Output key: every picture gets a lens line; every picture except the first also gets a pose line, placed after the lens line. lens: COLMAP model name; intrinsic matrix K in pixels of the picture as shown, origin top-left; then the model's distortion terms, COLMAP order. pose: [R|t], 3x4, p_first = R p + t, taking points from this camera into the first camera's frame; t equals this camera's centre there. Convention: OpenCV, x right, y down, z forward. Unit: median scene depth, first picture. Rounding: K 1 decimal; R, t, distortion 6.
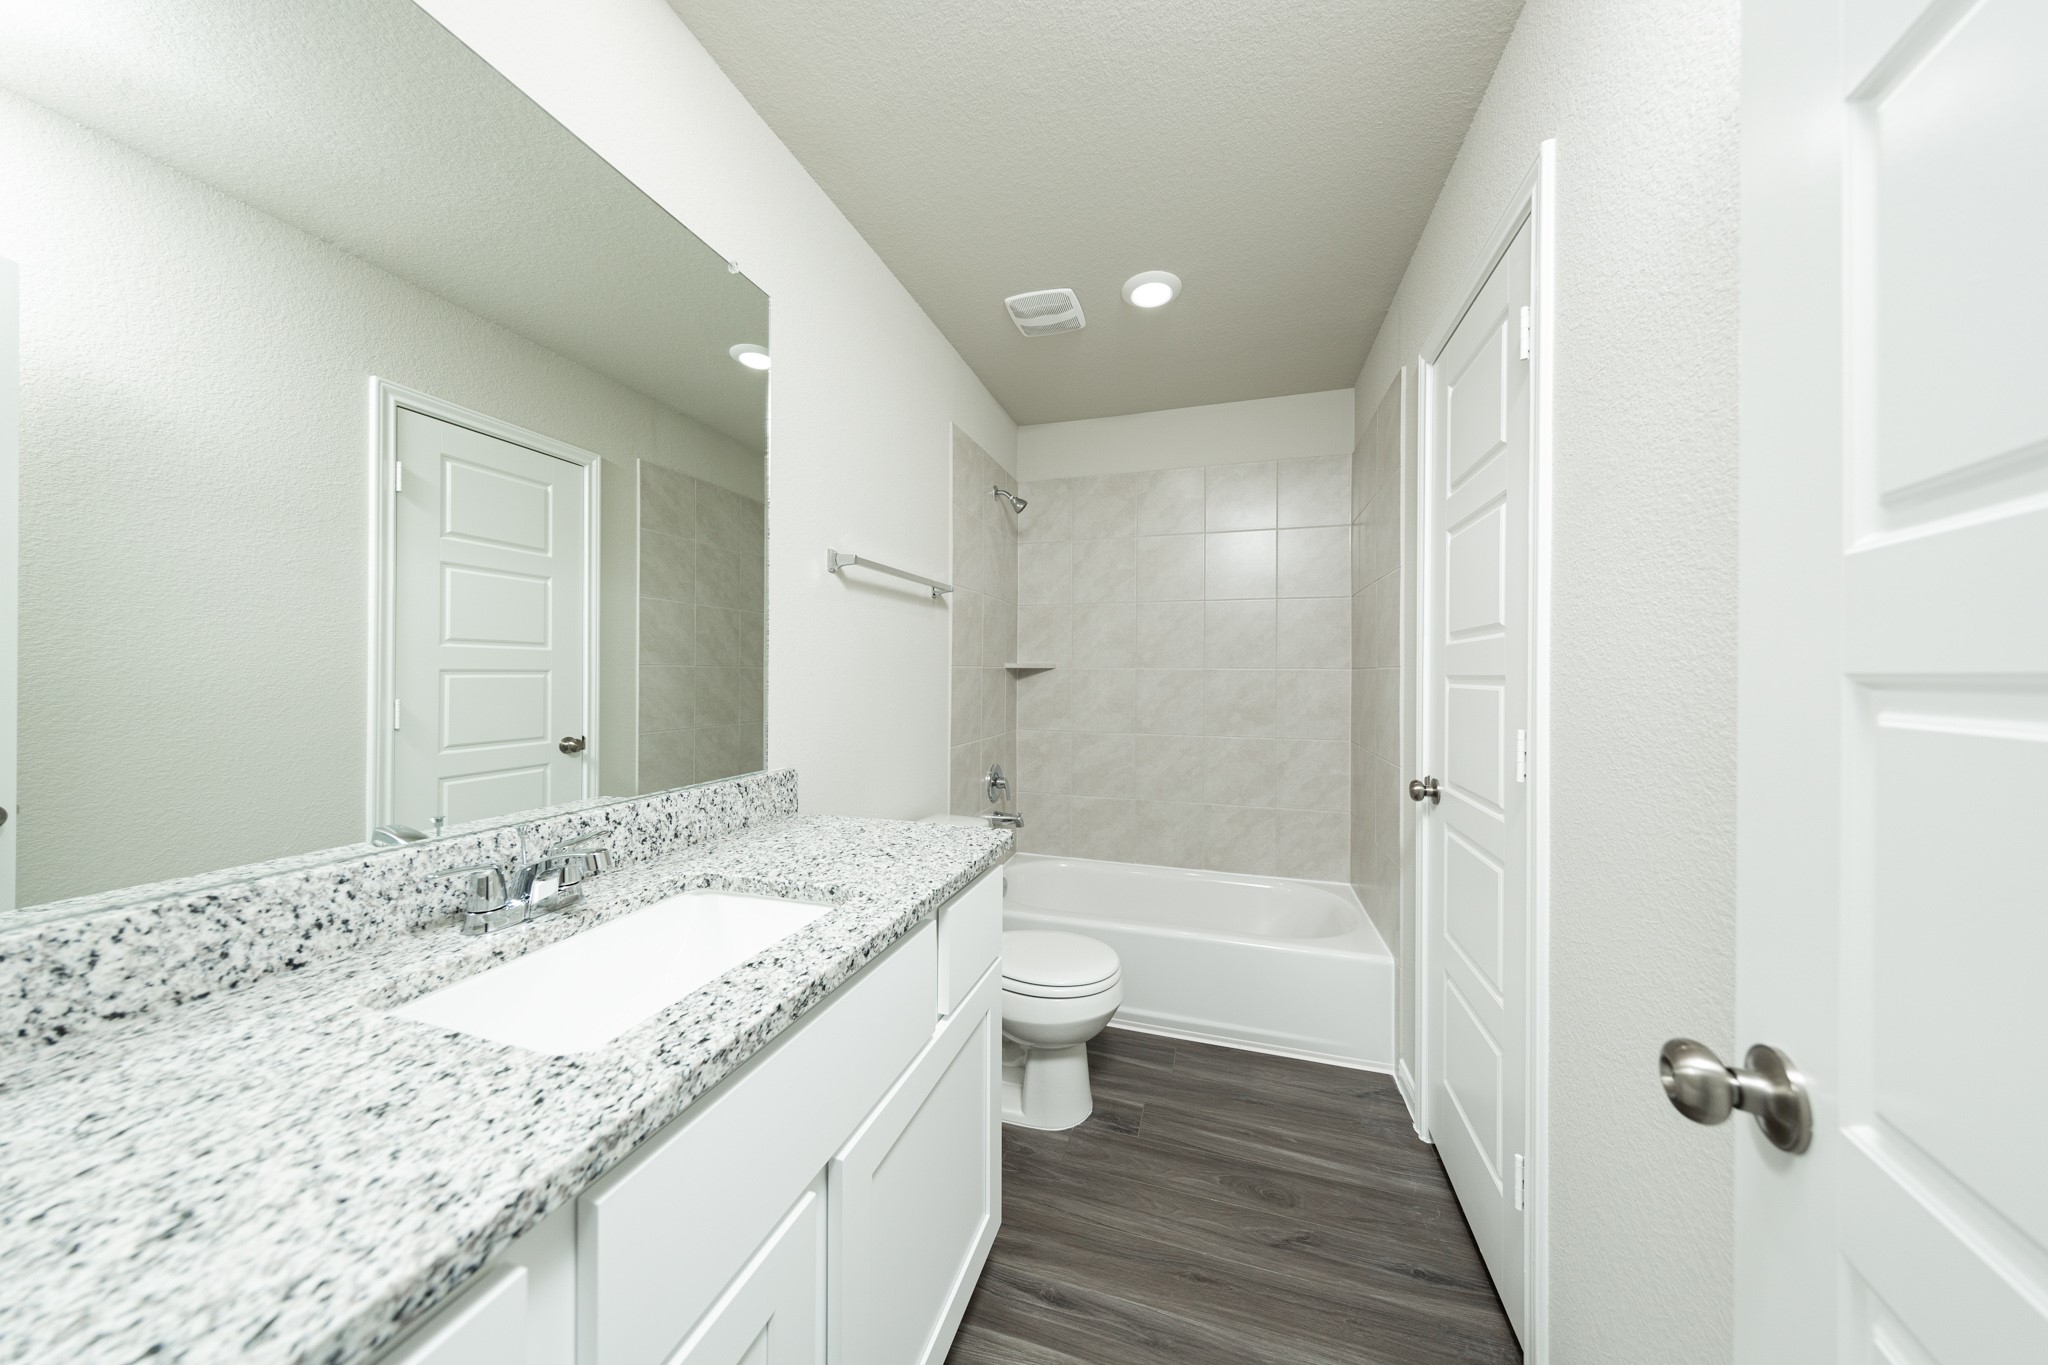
lens RADIAL K [[656.9, 0, 1022.8], [0, 656.9, 676.2], [0, 0, 1]] dist [0.000495, -0.000163]
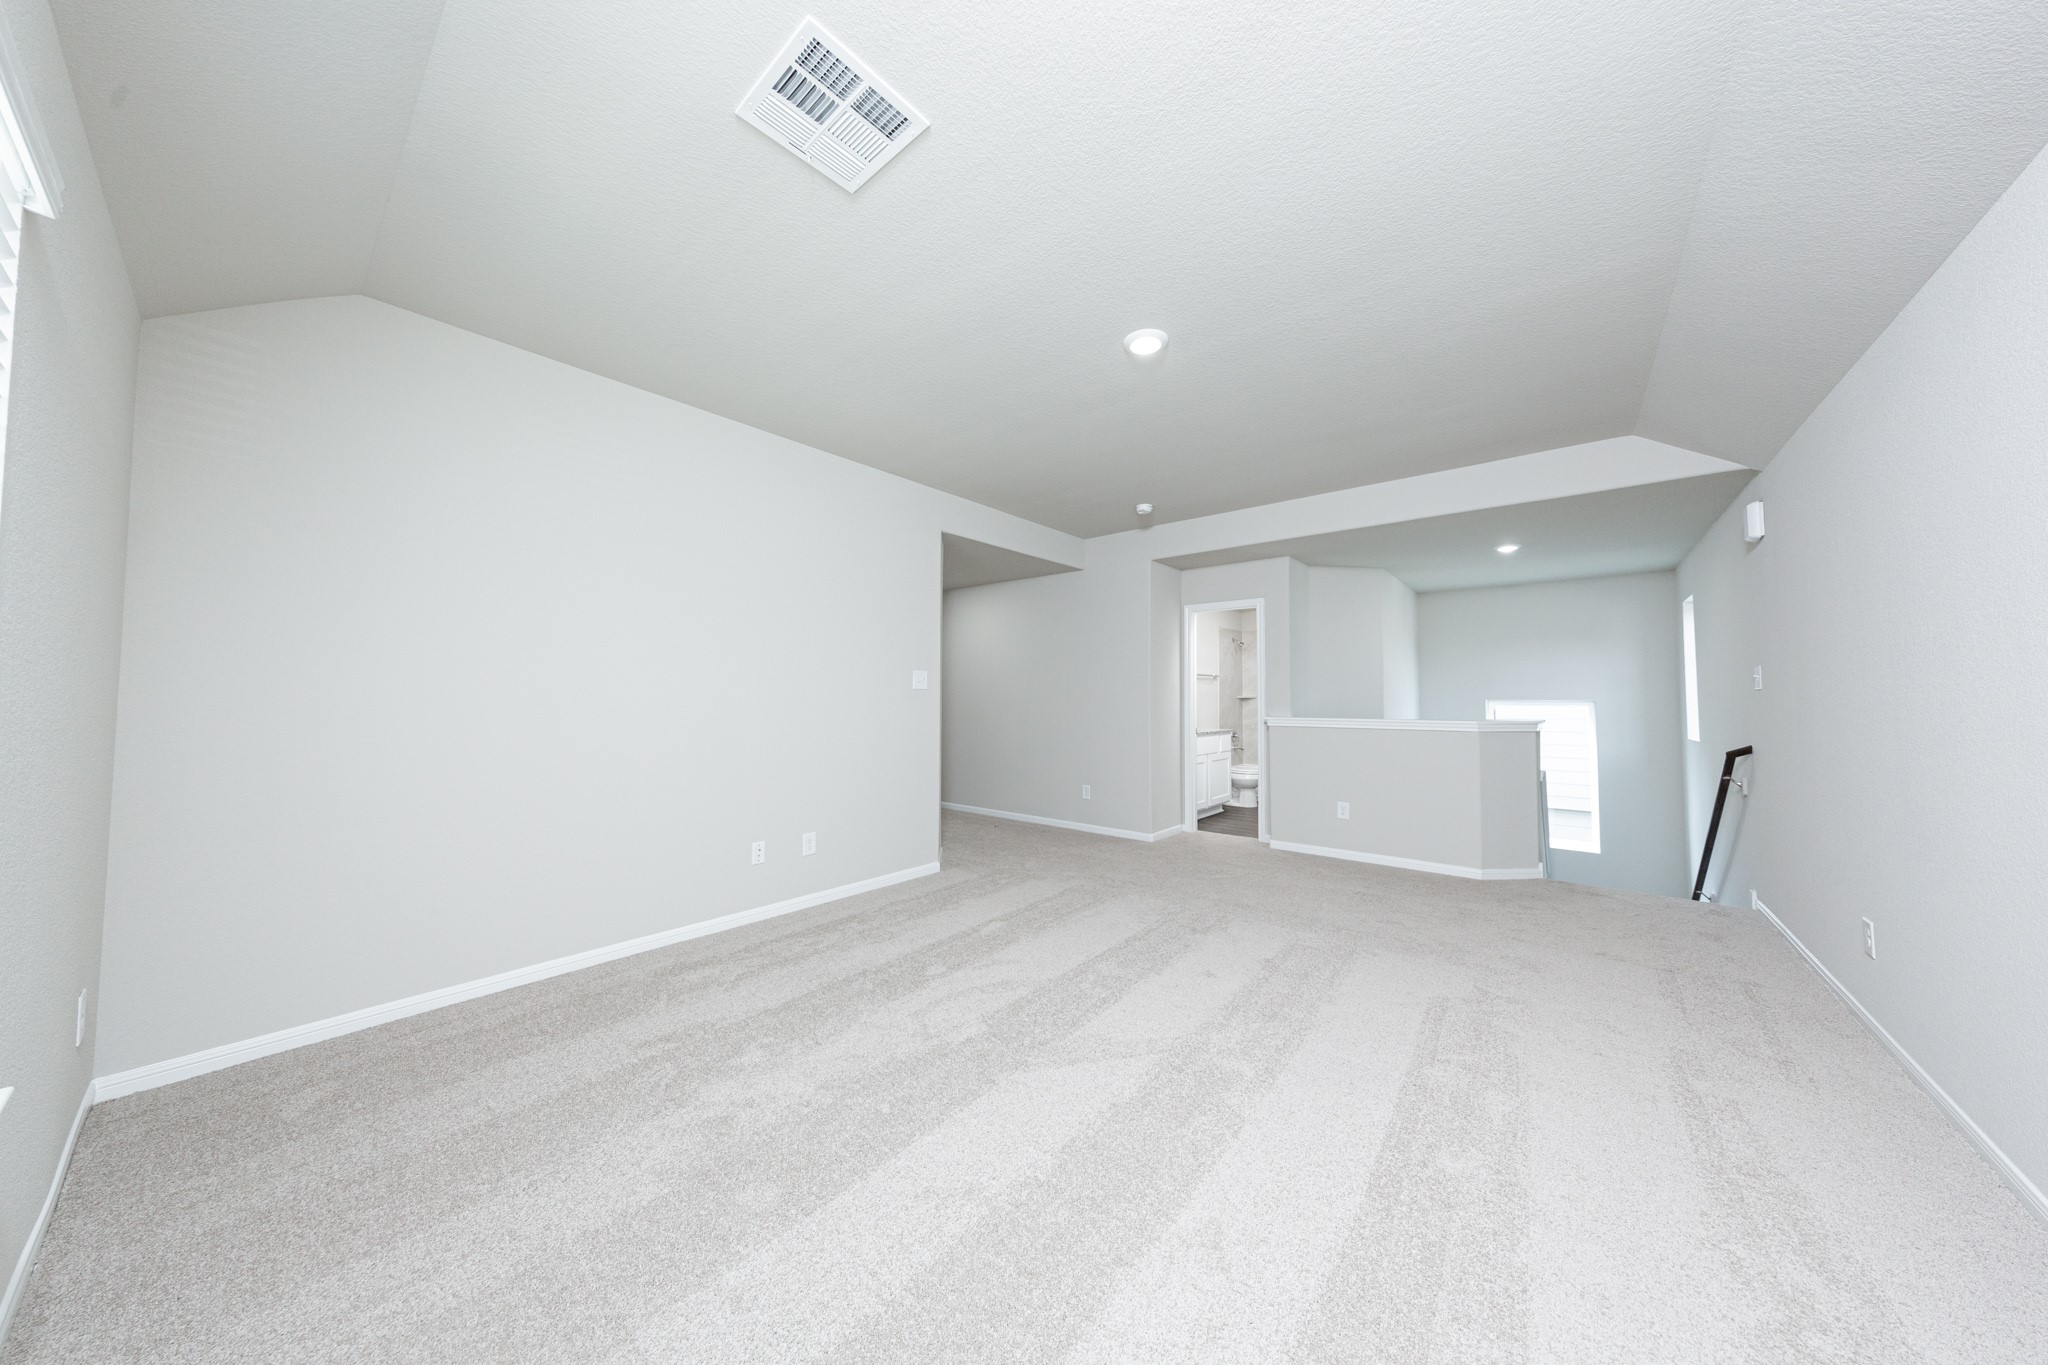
lens RADIAL K [[656.9, 0, 1022.7], [0, 656.9, 681.6], [0, 0, 1]] dist [0.000495, -0.000163]
pose [[0.926855, -0.013009, -0.375193, 0.185622], [0.001006, 0.999482, -0.032171, 0.008400], [0.375417, 0.029441, 0.926388, -2.076723]]
